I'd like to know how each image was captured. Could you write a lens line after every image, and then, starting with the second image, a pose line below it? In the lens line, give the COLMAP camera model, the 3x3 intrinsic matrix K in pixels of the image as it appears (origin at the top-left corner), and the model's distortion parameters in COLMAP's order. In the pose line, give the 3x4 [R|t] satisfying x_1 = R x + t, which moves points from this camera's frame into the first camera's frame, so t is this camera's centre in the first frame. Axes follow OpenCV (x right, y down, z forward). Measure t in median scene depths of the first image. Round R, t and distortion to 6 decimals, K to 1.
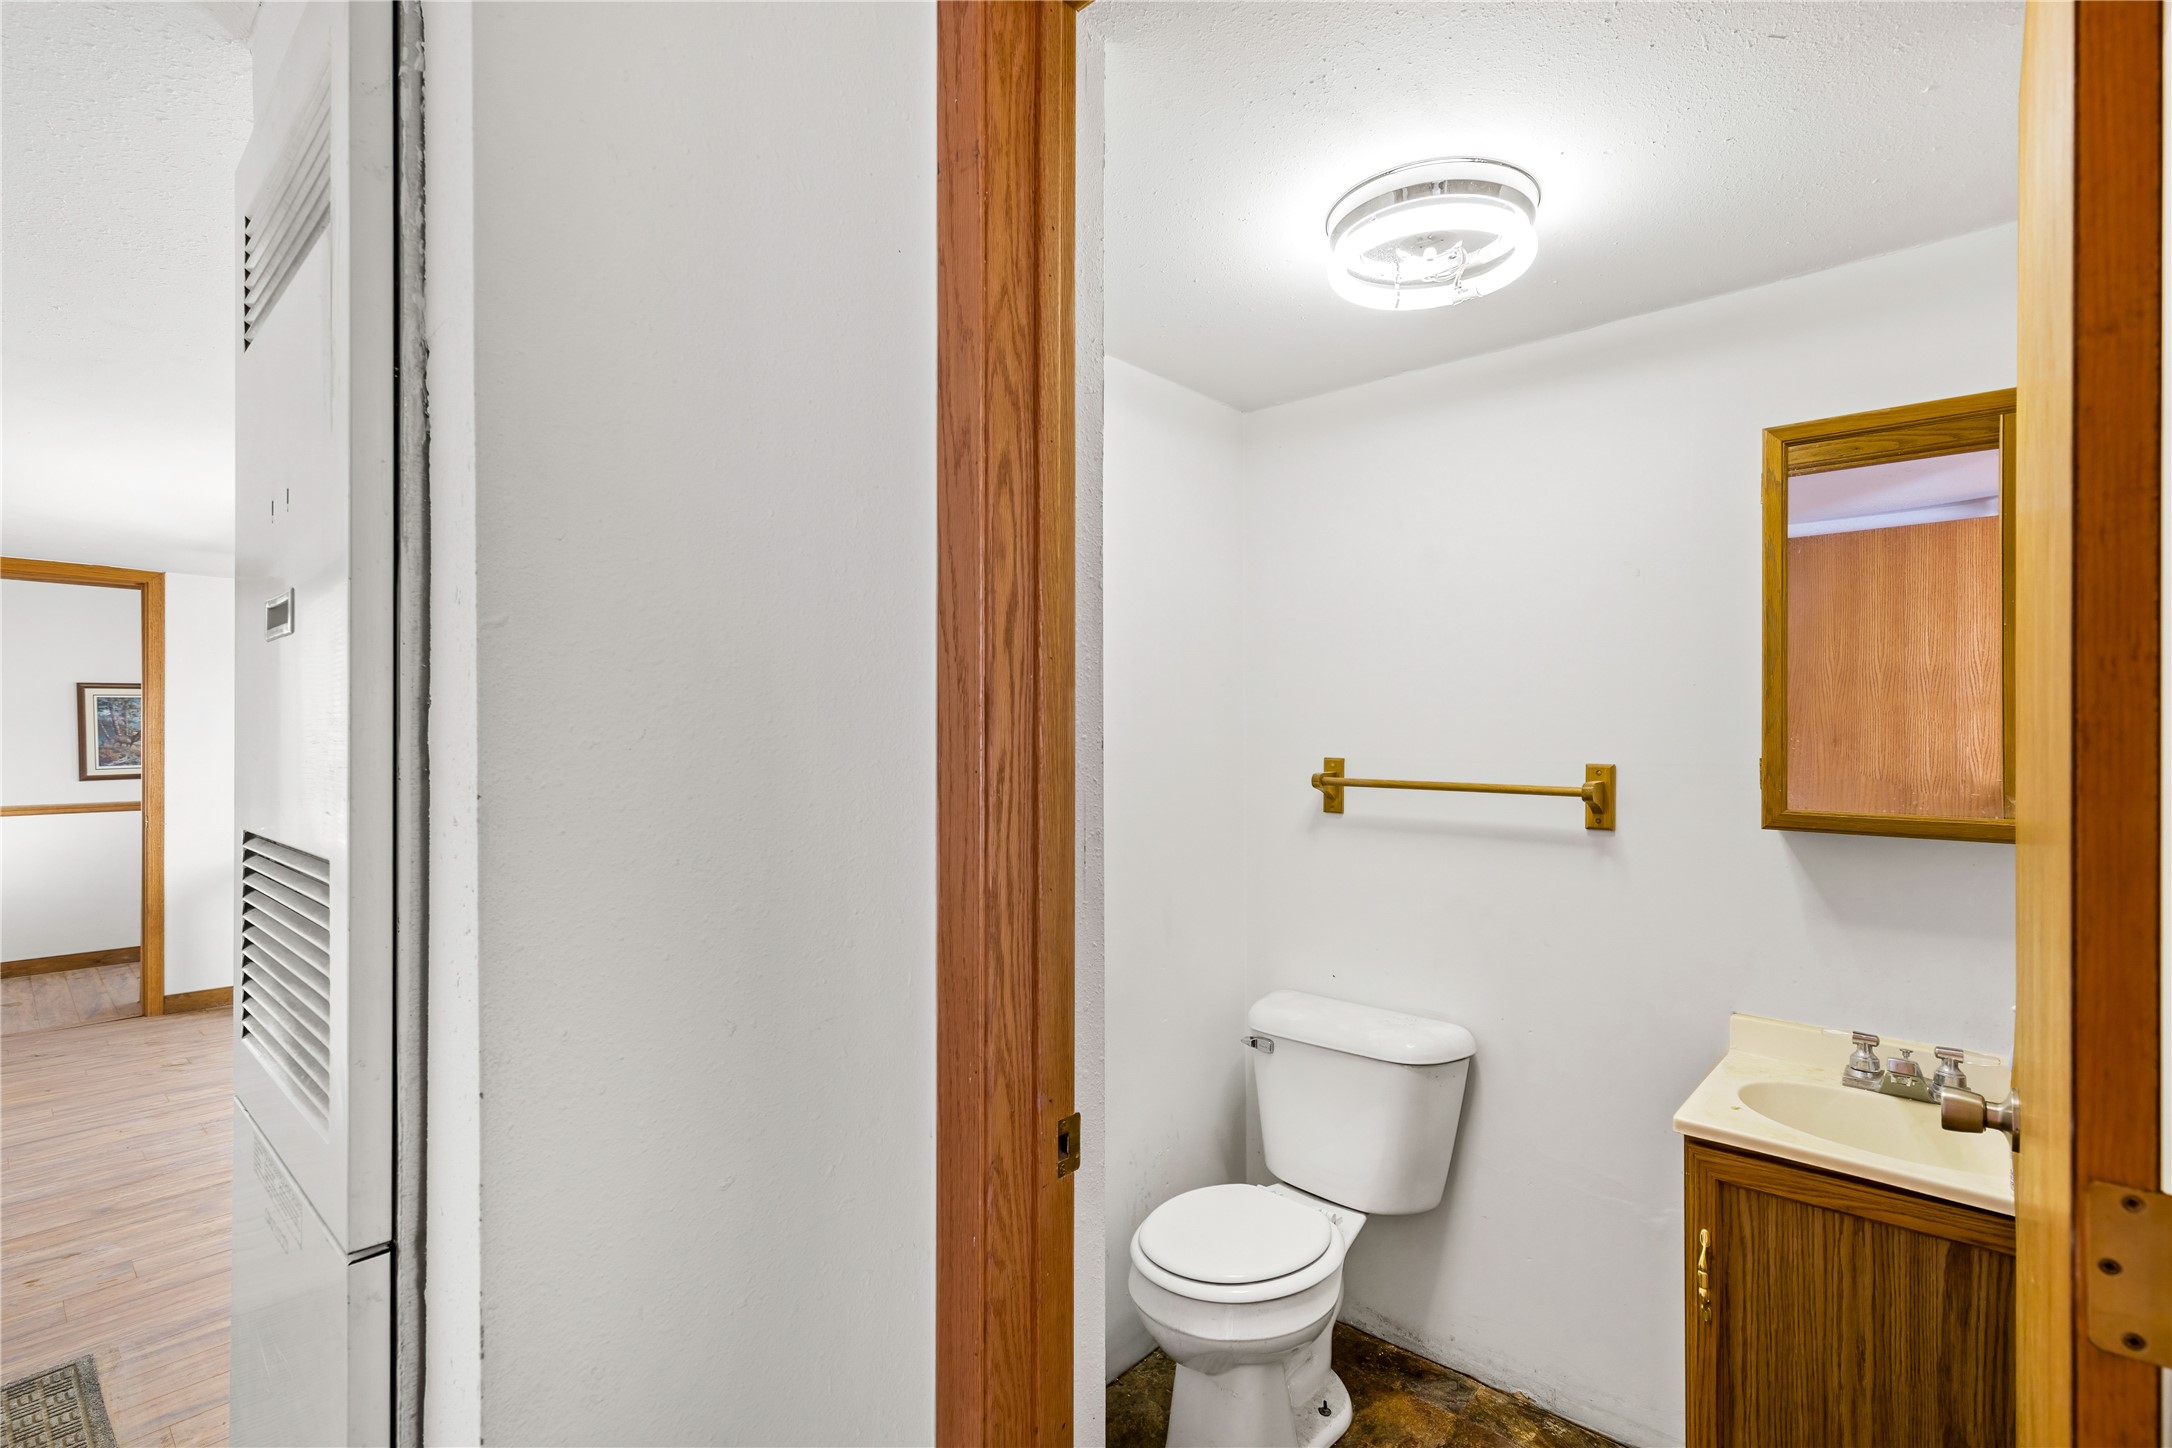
lens RADIAL K [[1000.8, 0, 1087.3], [0, 1000.8, 729.9], [0, 0, 1]] dist [0.006395, -0.000433]
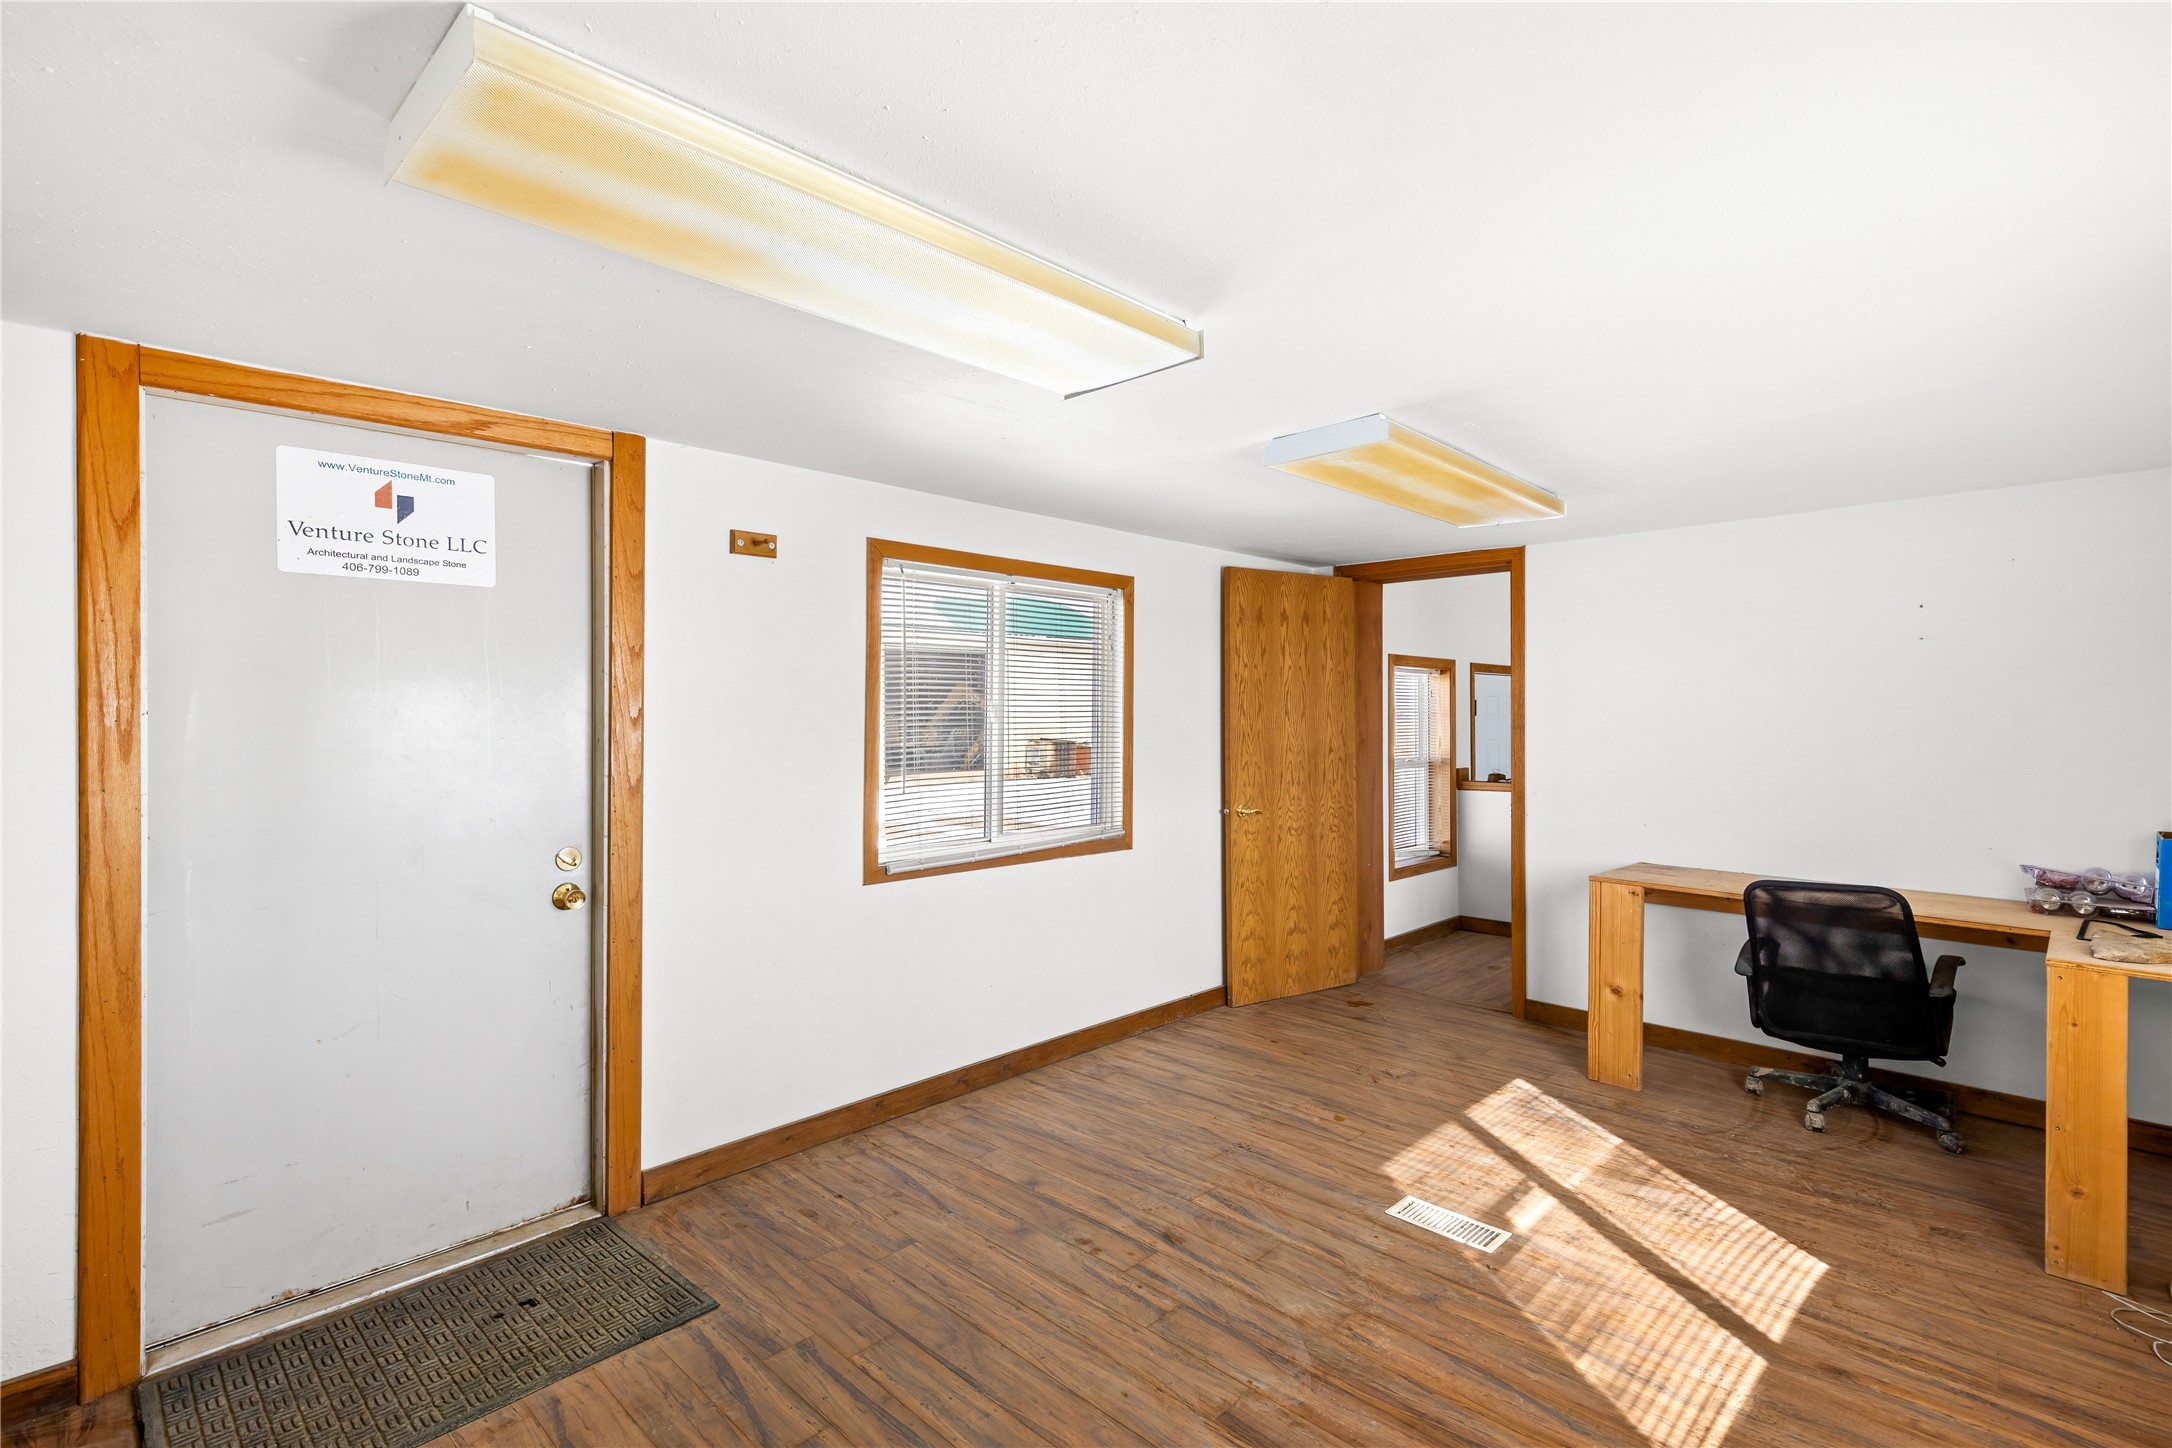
lens RADIAL K [[1000.8, 0, 1087.3], [0, 1000.8, 729.9], [0, 0, 1]] dist [0.006395, -0.000433]
pose [[-0.042118, 0.012754, -0.999031, 0.030831], [0.009976, 0.999874, 0.012344, 0.001220], [0.999063, -0.009447, -0.042240, 0.869339]]
